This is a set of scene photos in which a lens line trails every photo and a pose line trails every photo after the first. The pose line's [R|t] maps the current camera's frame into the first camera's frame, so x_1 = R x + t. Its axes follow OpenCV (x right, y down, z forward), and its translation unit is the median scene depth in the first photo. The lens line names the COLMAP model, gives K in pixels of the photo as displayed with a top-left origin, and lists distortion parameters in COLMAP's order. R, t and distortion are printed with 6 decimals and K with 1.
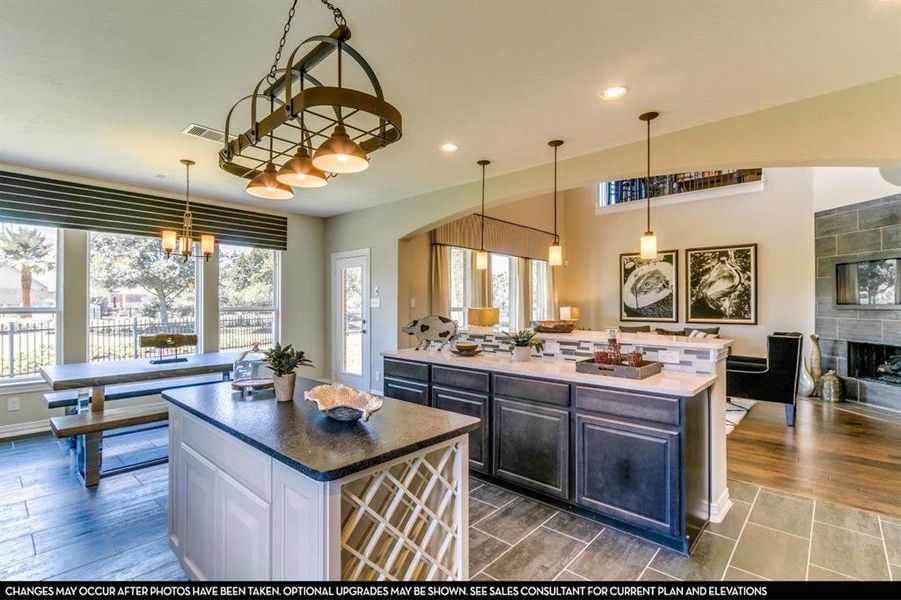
lens RADIAL K [[416.5, 0, 440.0], [0, 416.5, 301.3], [0, 0, 1]] dist [0.000127, -0.000187]
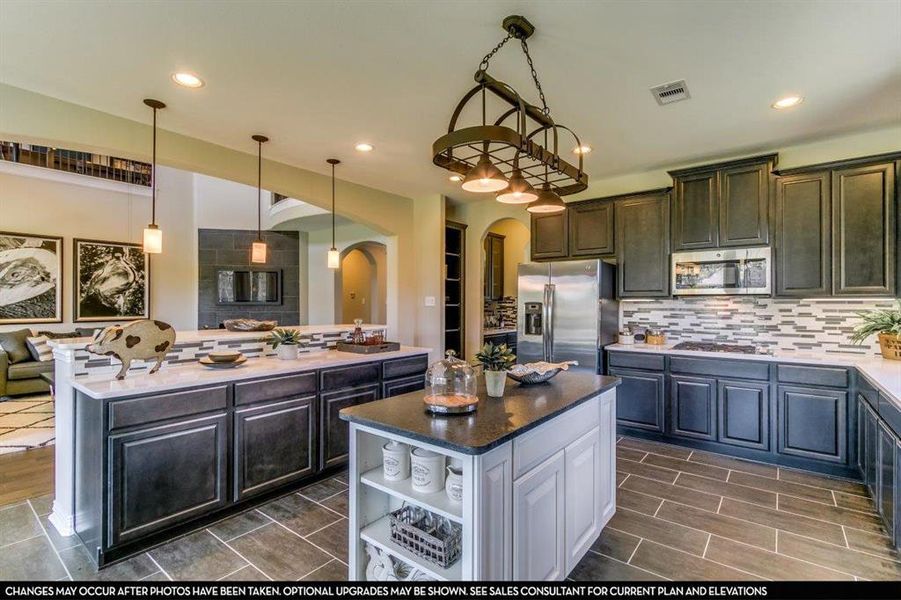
lens RADIAL K [[430.2, 0, 434.0], [0, 430.2, 301.8], [0, 0, 1]] dist [0.000169, -0.000049]
pose [[-0.064908, -0.000865, 0.997891, -0.379752], [-0.009082, 0.999959, 0.000276, 0.001047], [-0.997850, -0.009045, -0.064913, 0.322753]]
